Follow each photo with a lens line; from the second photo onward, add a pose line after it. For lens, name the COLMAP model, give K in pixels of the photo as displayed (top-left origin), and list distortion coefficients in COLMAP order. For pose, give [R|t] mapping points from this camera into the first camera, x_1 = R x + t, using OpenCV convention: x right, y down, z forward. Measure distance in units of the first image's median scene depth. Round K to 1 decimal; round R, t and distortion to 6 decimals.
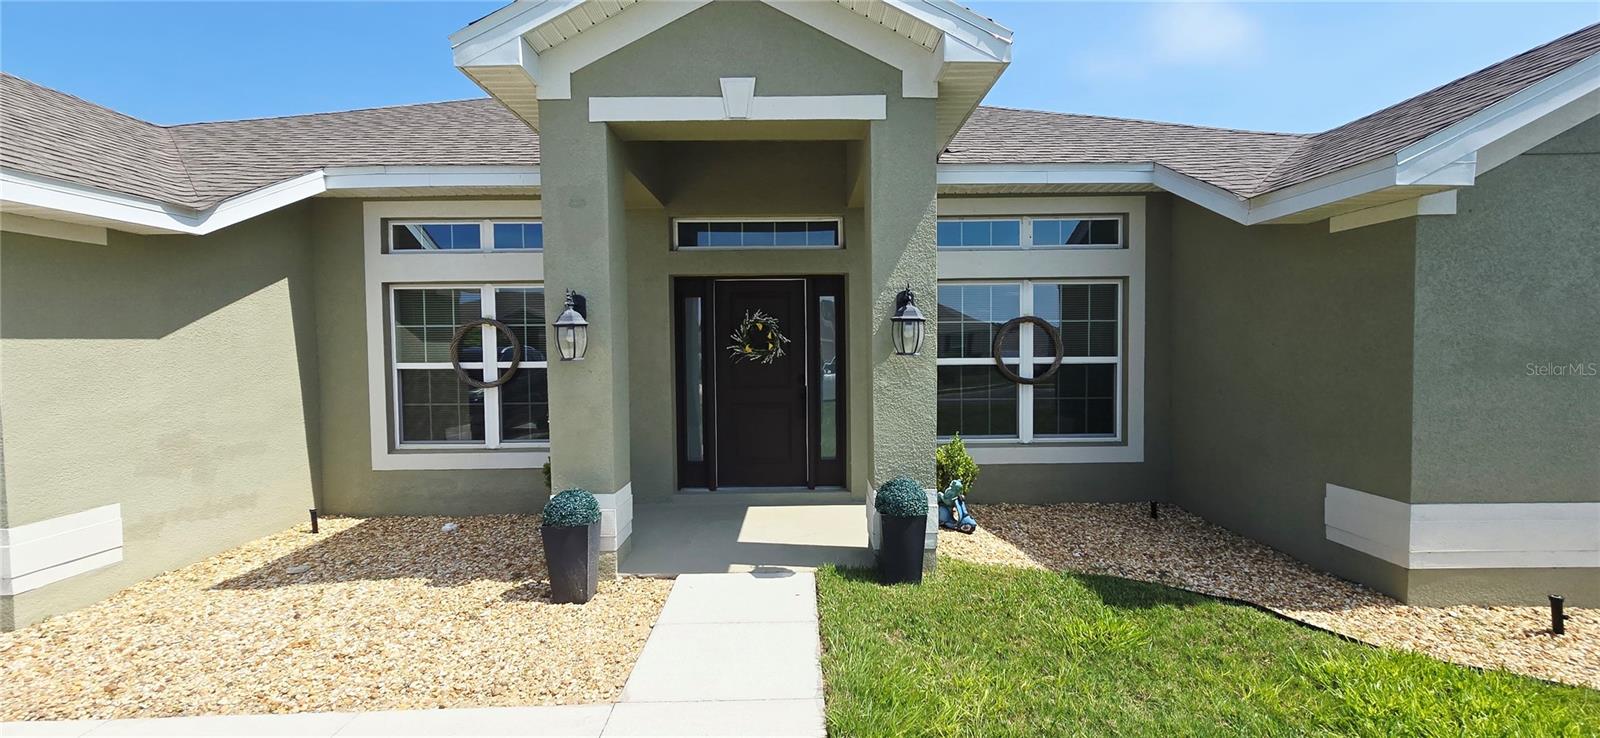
lens RADIAL K [[652.7, 0, 800.0], [0, 652.7, 369.0], [0, 0, 1]] dist [0.000651, 0.000124]
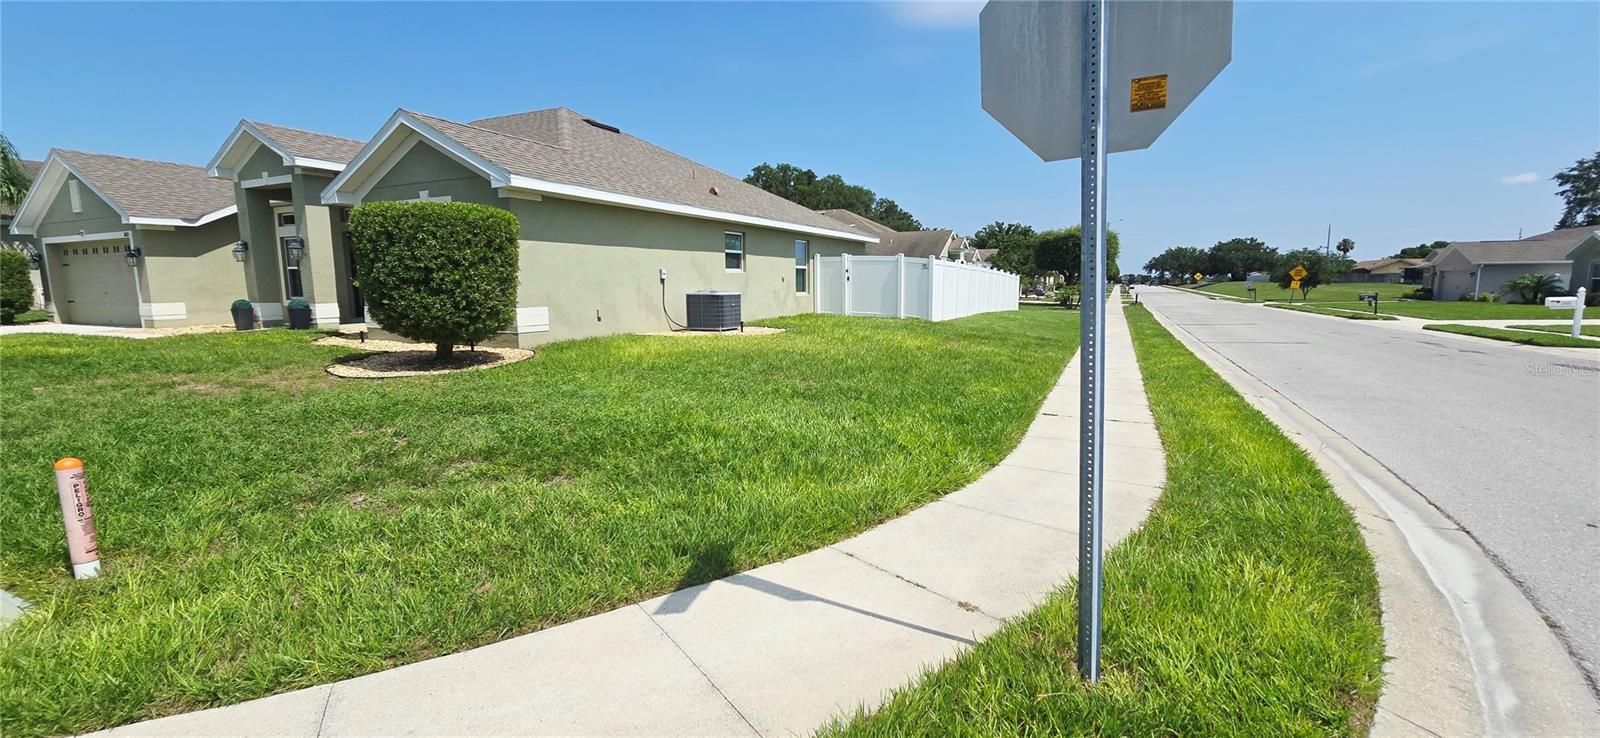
lens RADIAL K [[661.9, 0, 800.0], [0, 661.9, 369.0], [0, 0, 1]] dist [-0.001186, -0.000015]
pose [[0.894908, 0.063767, -0.441671, 2.591807], [-0.019948, 0.994465, 0.103160, 0.087940], [0.445805, -0.083508, 0.891226, -0.552469]]
